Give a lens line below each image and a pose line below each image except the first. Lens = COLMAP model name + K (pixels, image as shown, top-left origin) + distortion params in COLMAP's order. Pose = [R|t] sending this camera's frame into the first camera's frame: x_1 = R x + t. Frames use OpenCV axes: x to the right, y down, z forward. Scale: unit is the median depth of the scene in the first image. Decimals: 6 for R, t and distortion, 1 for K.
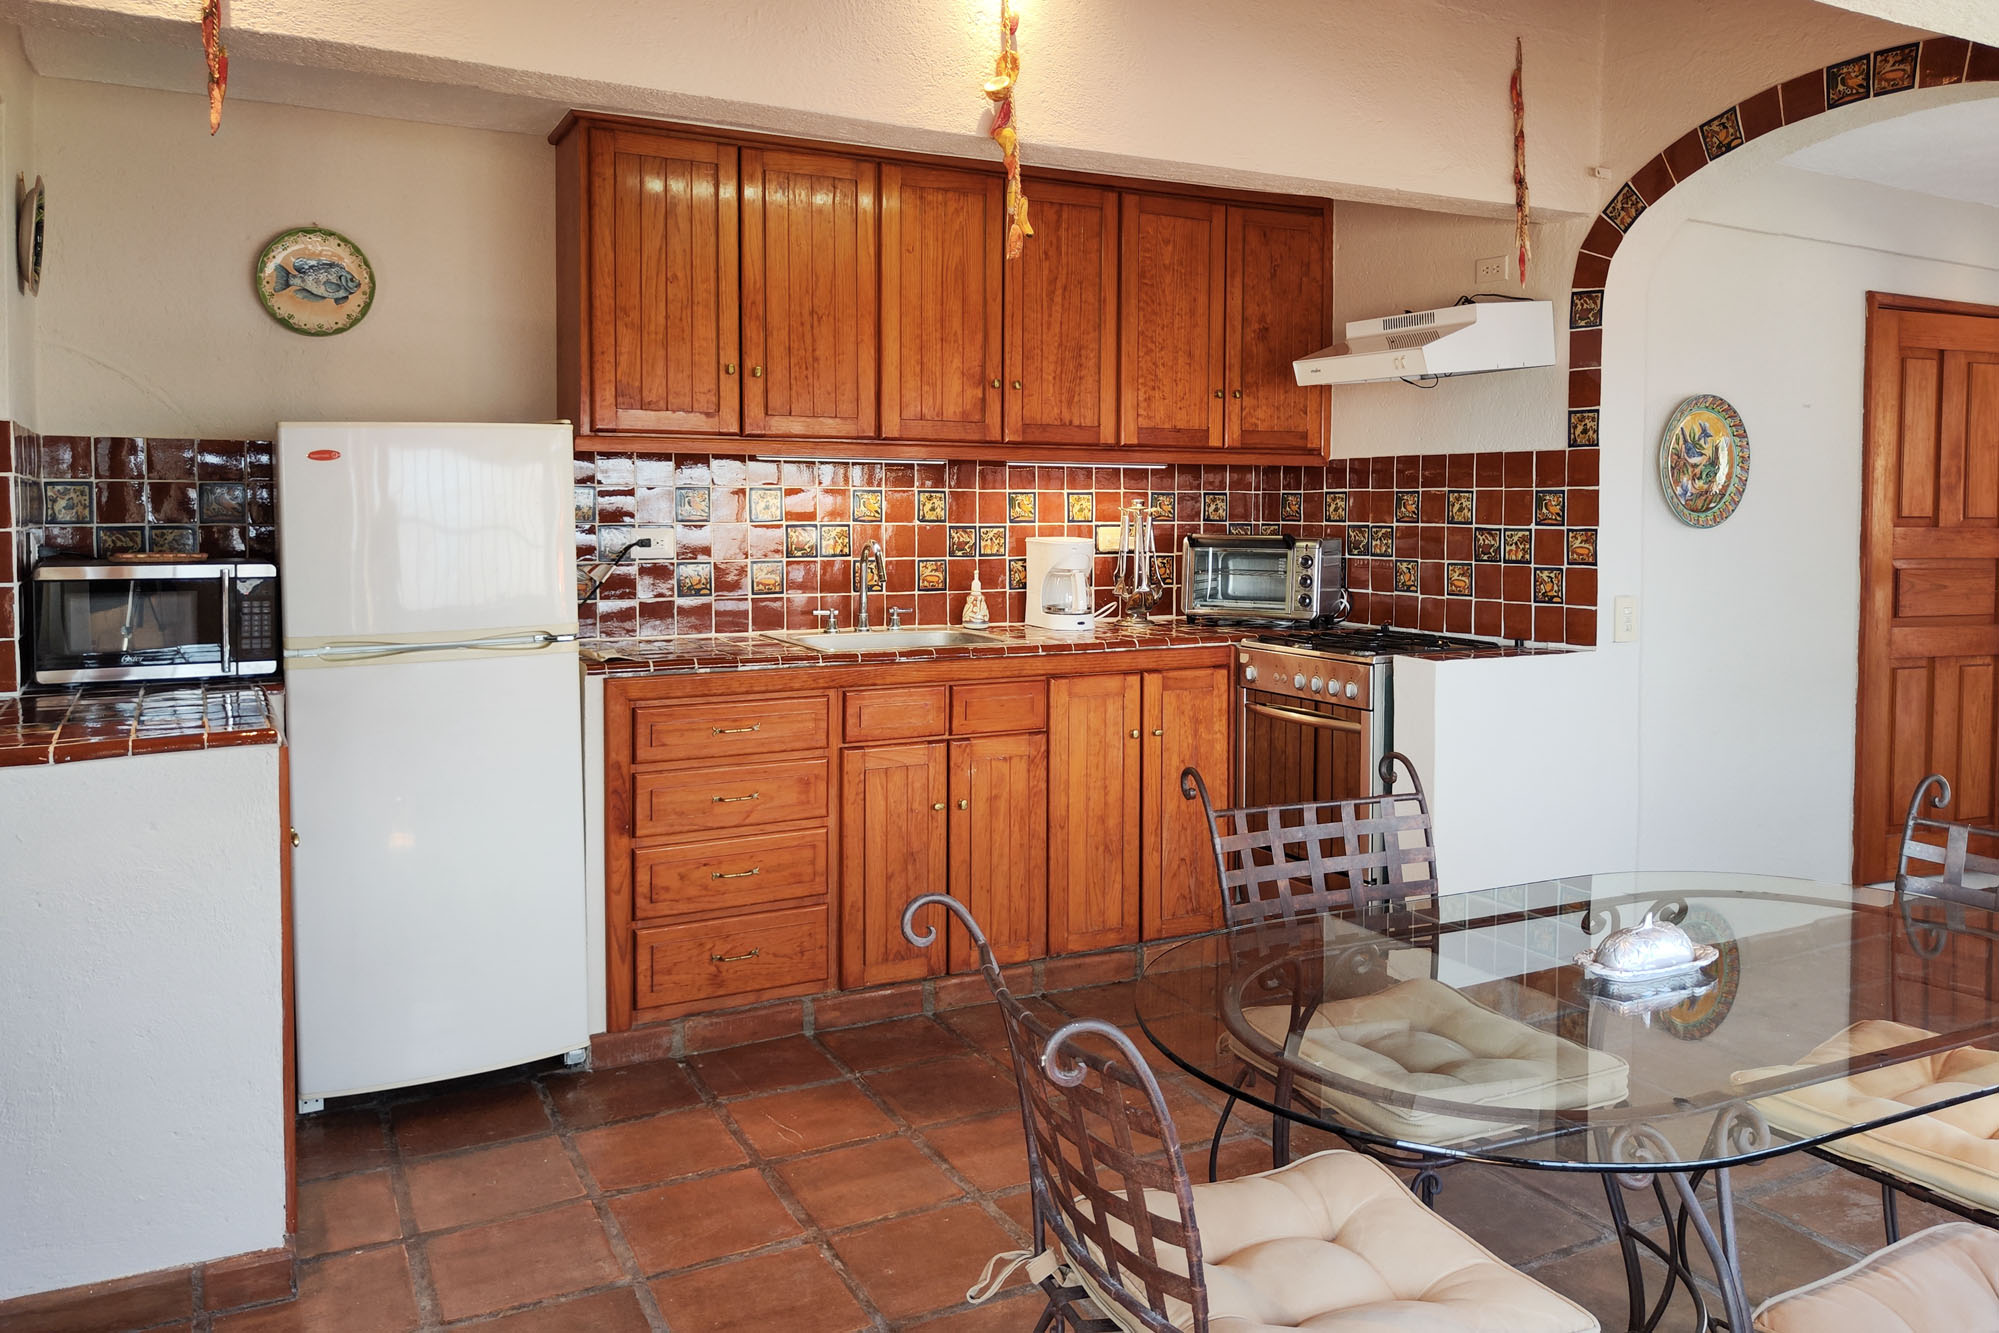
lens RADIAL K [[1438.6, 0, 1043.8], [0, 1438.6, 554.2], [0, 0, 1]] dist [0.041282, -0.083315]
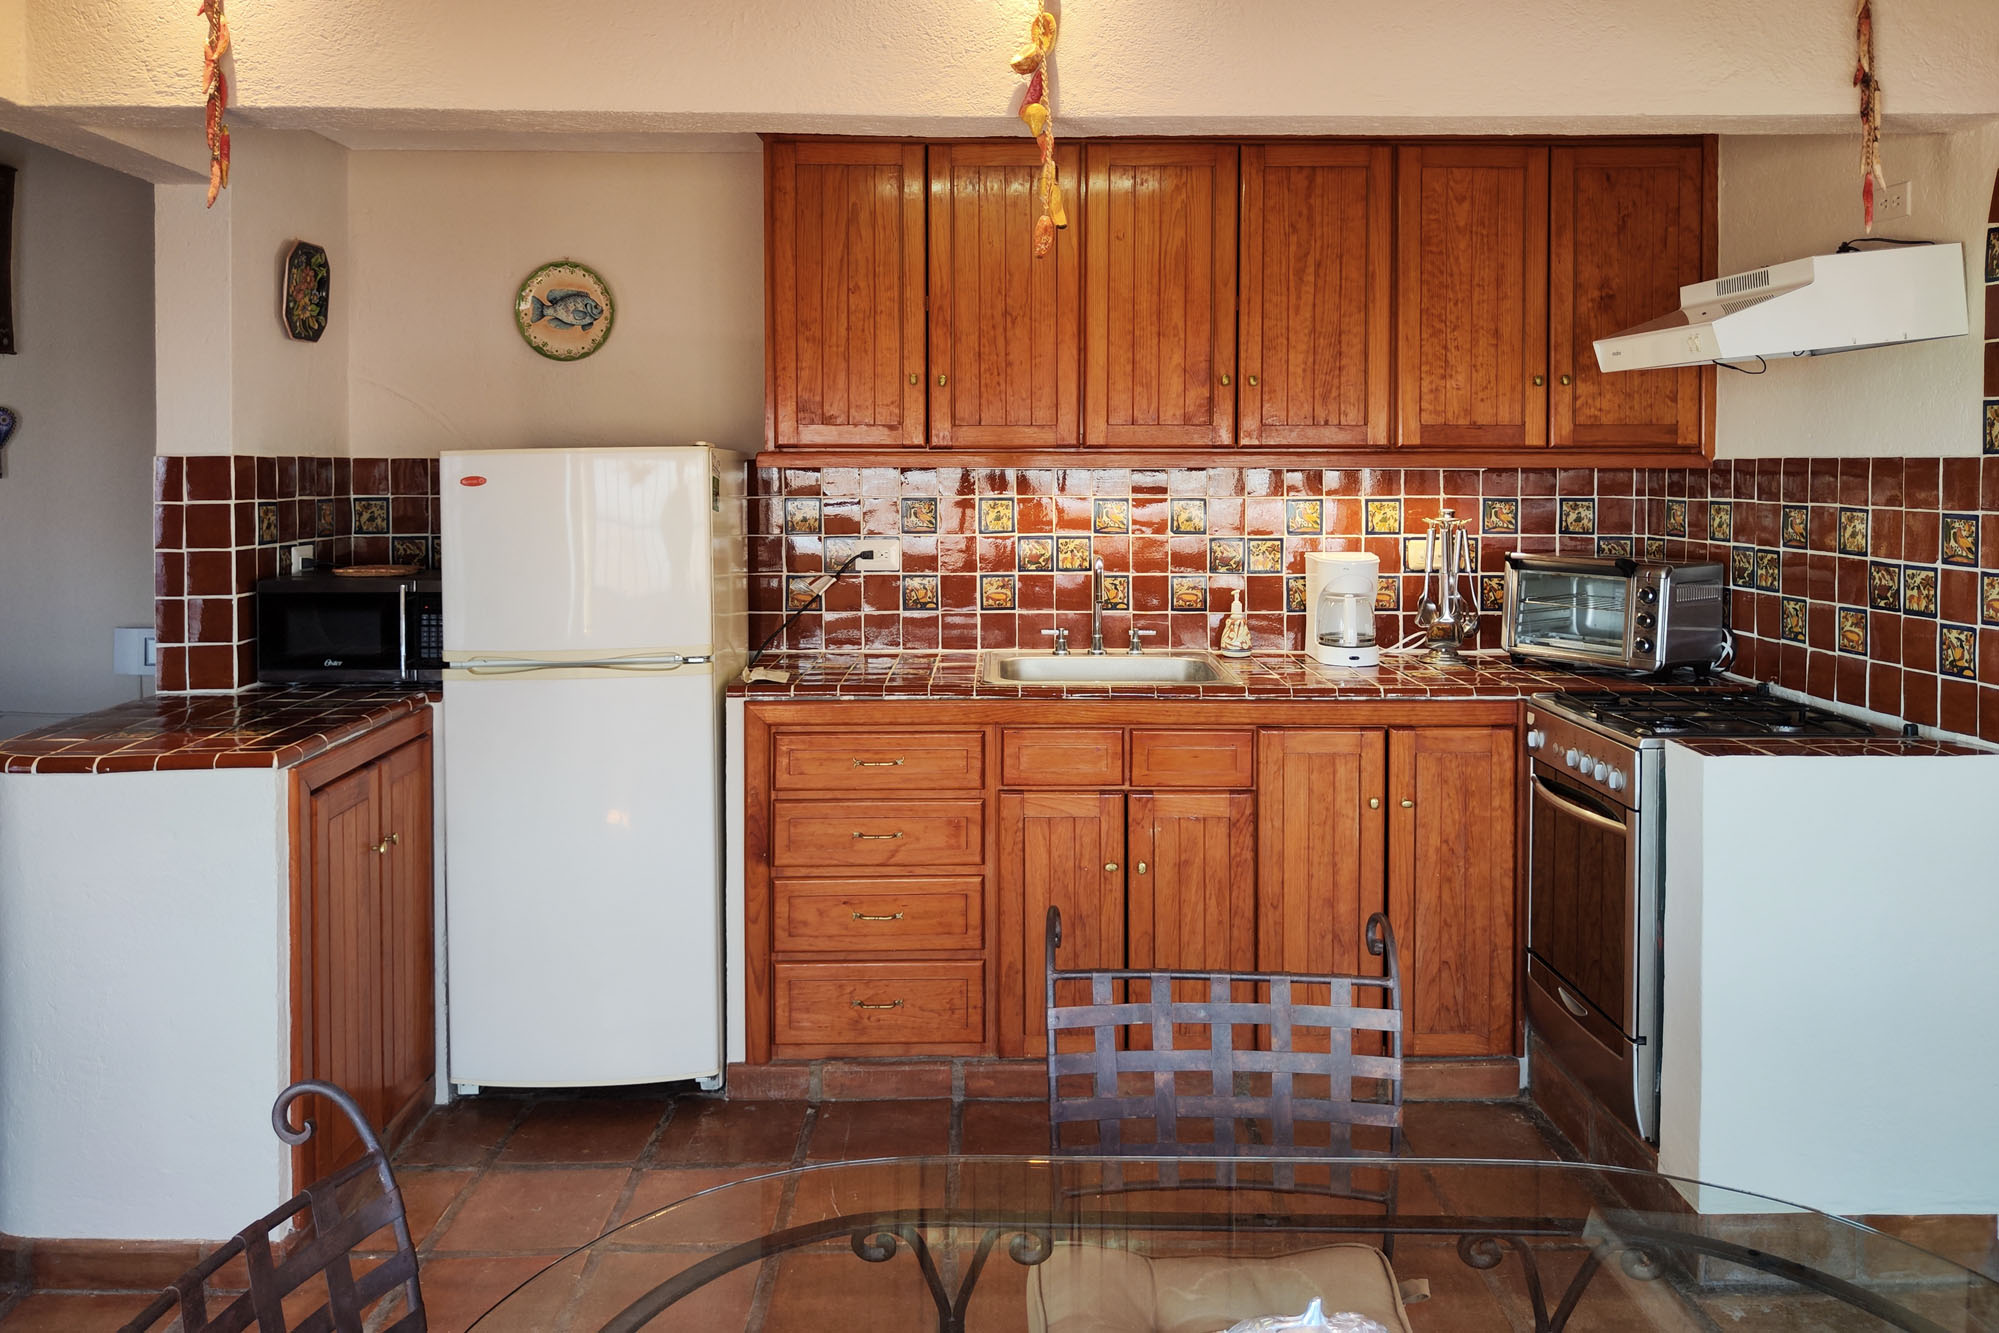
lens RADIAL K [[1445.7, 0, 1041.3], [0, 1445.7, 487.0], [0, 0, 1]] dist [0.015223, -0.026172]
pose [[0.890068, 0.005843, -0.455790, 0.282488], [-0.014209, 0.999788, -0.014929, -0.041949], [0.455606, 0.019764, 0.889962, 0.183652]]
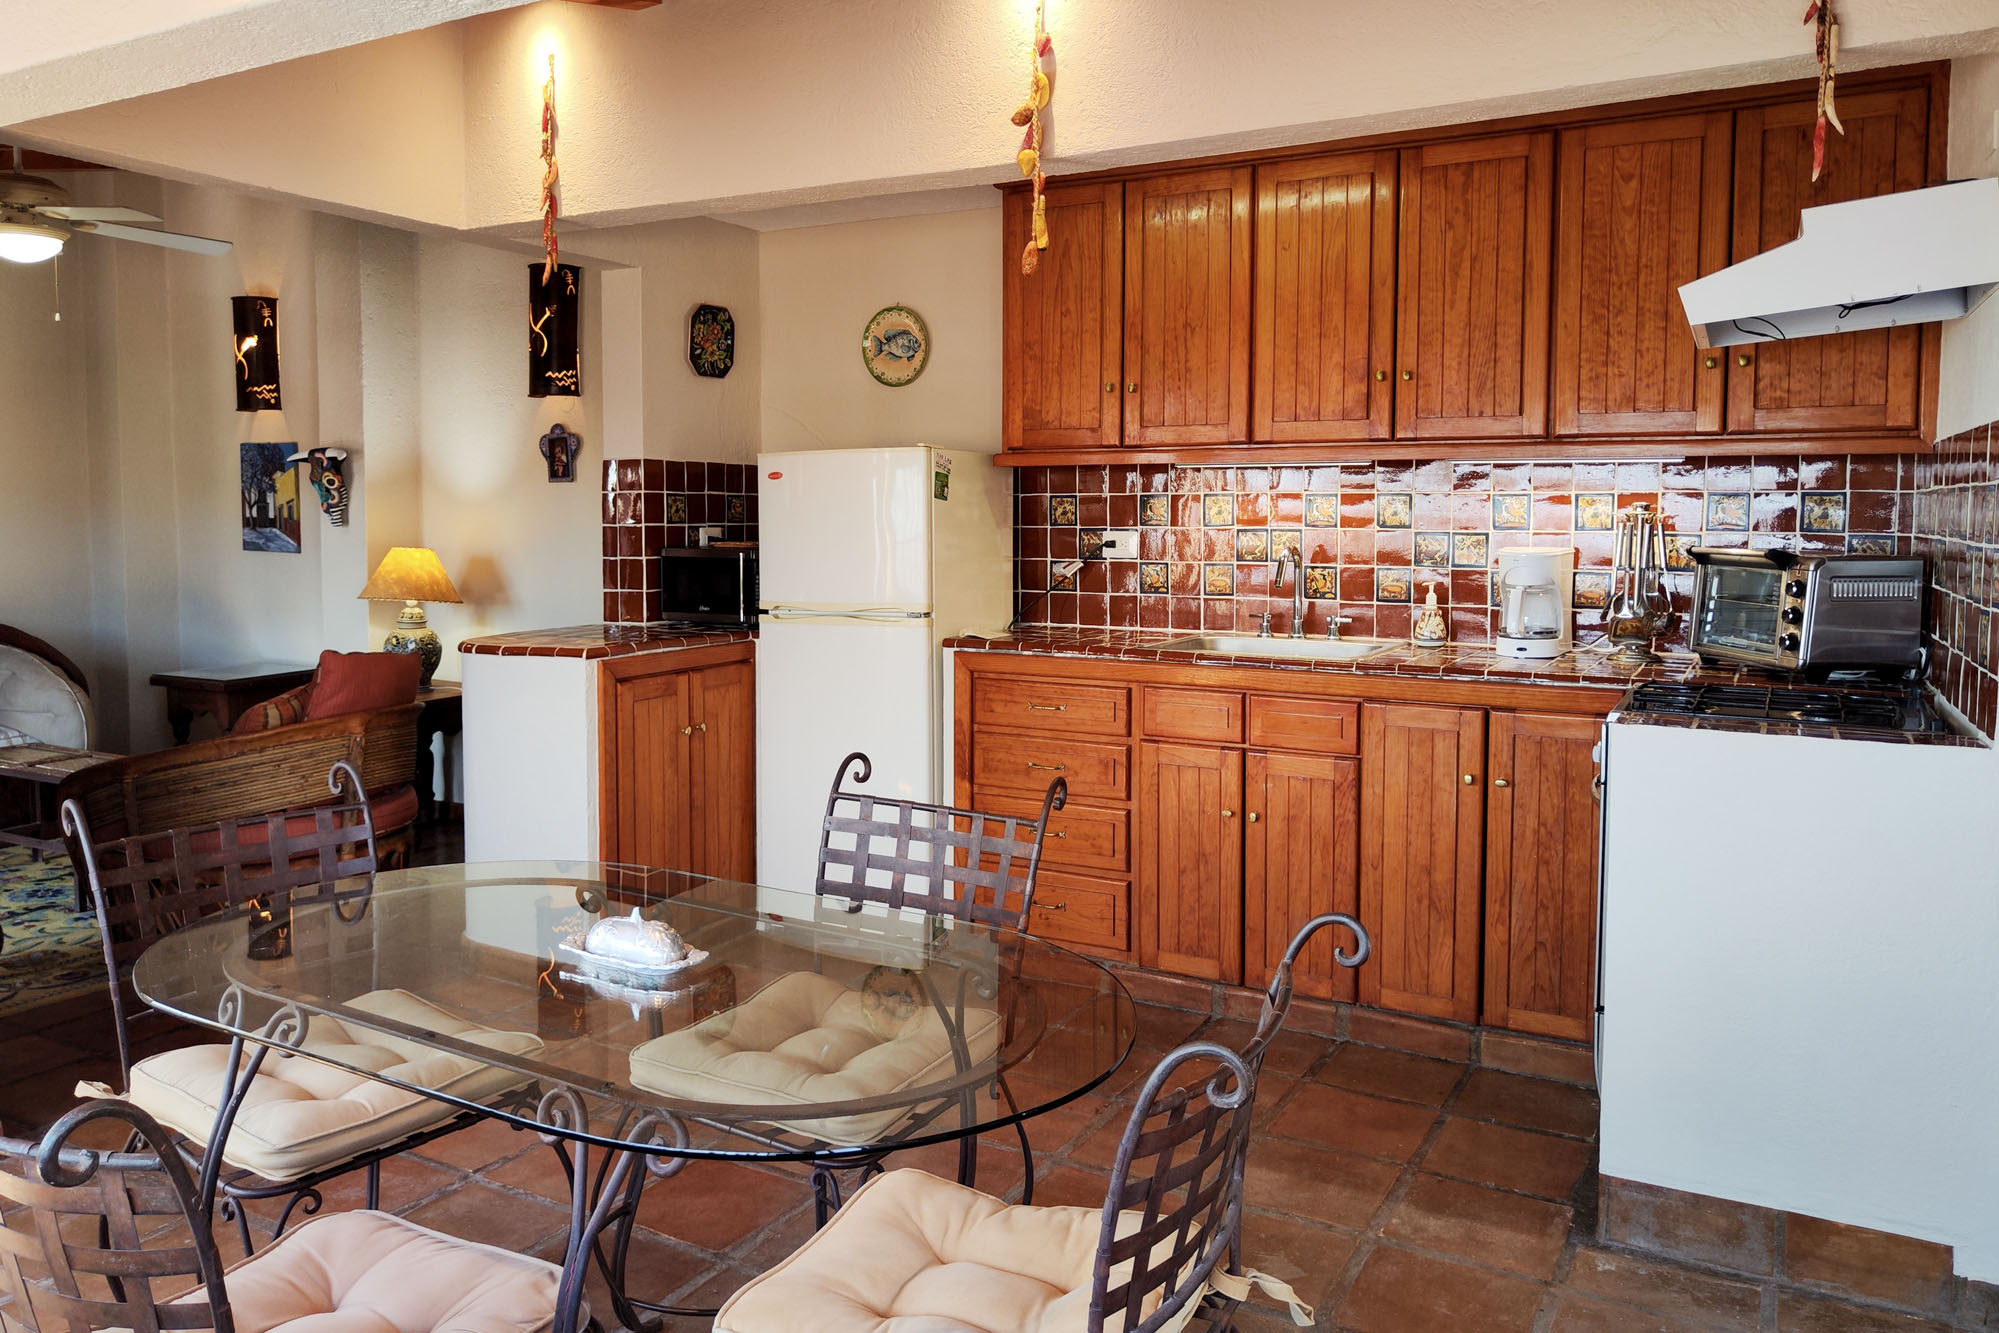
lens RADIAL K [[1485.6, 0, 1012.2], [0, 1485.6, 596.9], [0, 0, 1]] dist [-0.000945, -0.025392]
pose [[0.532984, 0.047296, -0.844803, 0.685787], [-0.030033, 0.998865, 0.036973, -0.007132], [0.845592, 0.005666, 0.533799, 0.318053]]
